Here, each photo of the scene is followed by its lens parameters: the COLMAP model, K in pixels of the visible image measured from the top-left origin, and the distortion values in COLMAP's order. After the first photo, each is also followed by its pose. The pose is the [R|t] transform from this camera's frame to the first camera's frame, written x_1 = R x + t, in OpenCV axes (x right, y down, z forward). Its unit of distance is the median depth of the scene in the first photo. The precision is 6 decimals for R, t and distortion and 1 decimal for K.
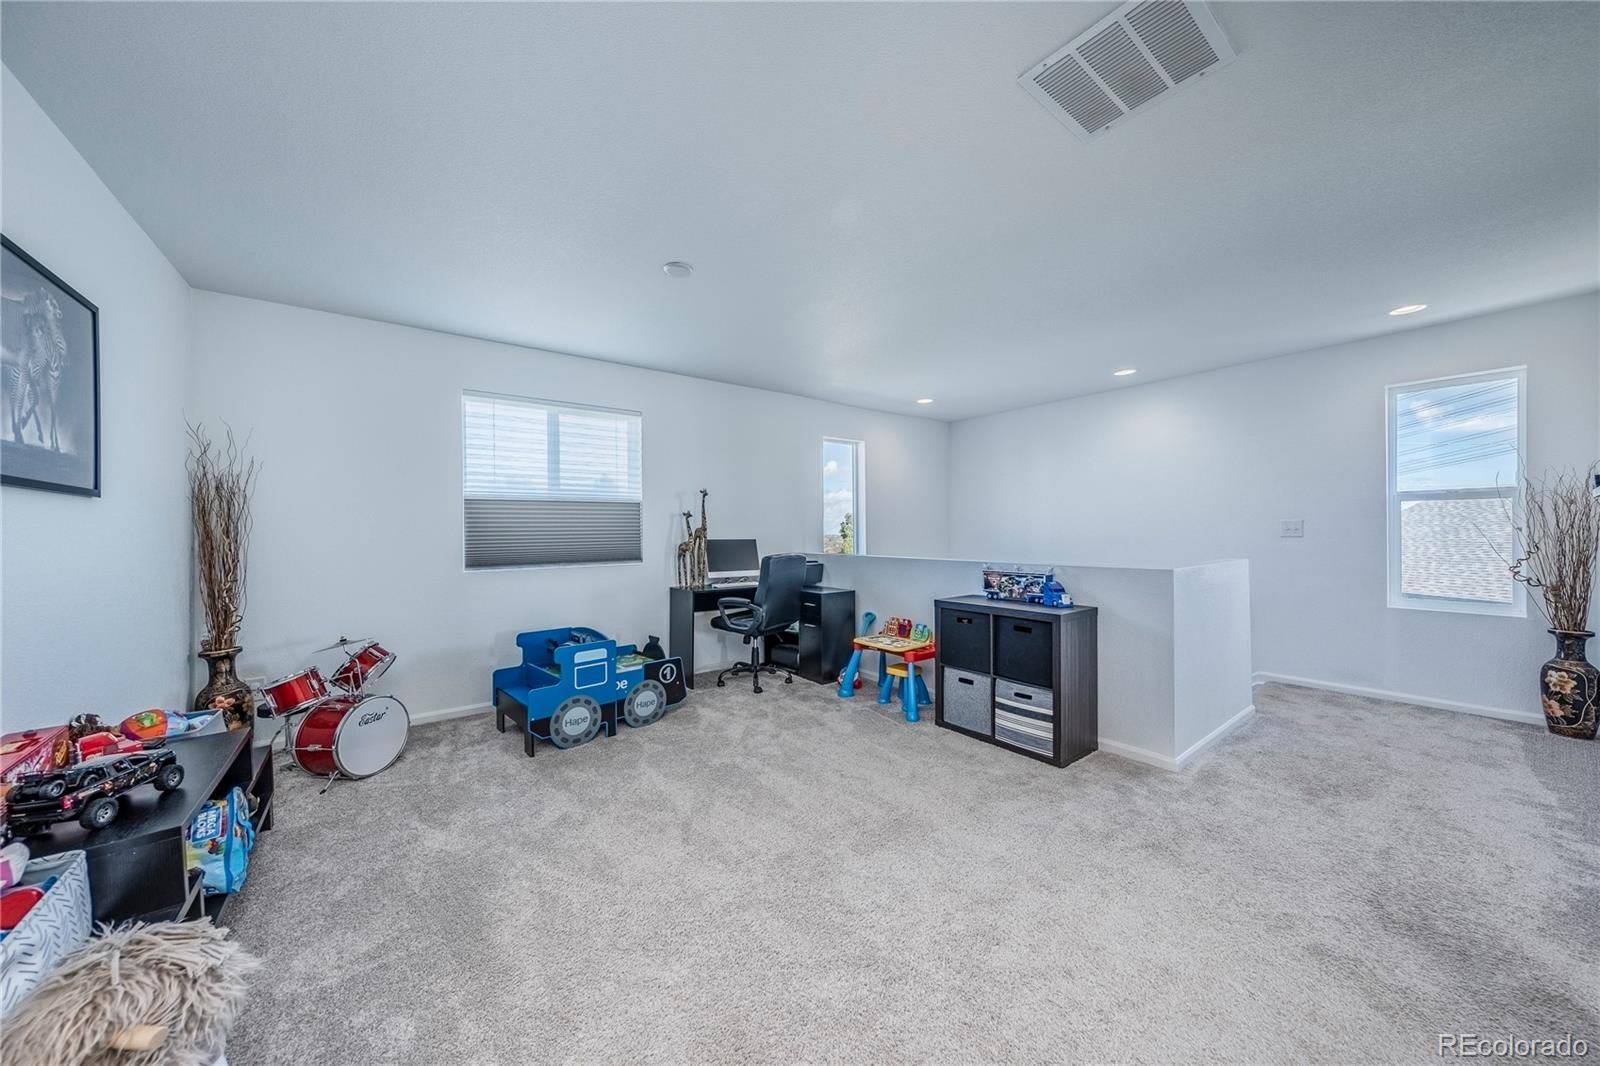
lens RADIAL K [[556.2, 0, 800.0], [0, 556.2, 533.0], [0, 0, 1]] dist [0.000231, -0.000019]
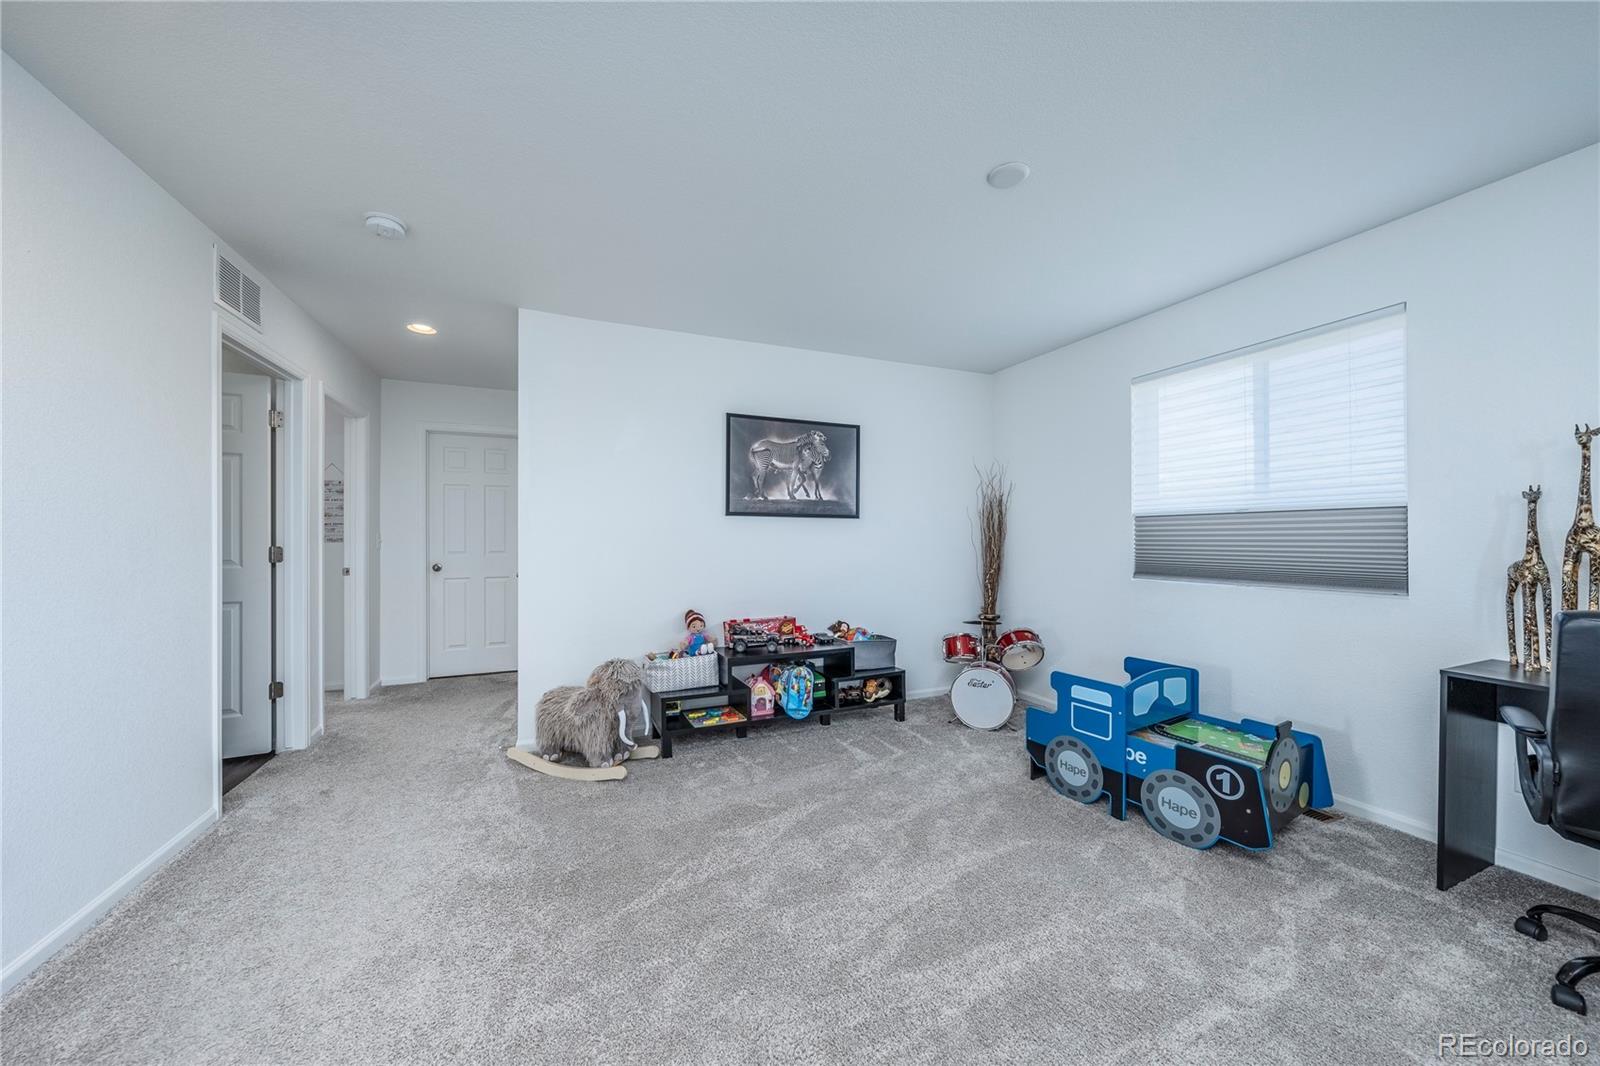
lens RADIAL K [[582.3, 0, 802.5], [0, 582.3, 536.3], [0, 0, 1]] dist [-0.001894, -0.000304]
pose [[-0.269119, 0.001701, -0.963105, 0.488953], [-0.002883, 0.999993, 0.002571, -0.002148], [0.963102, 0.003469, -0.269113, 0.790981]]
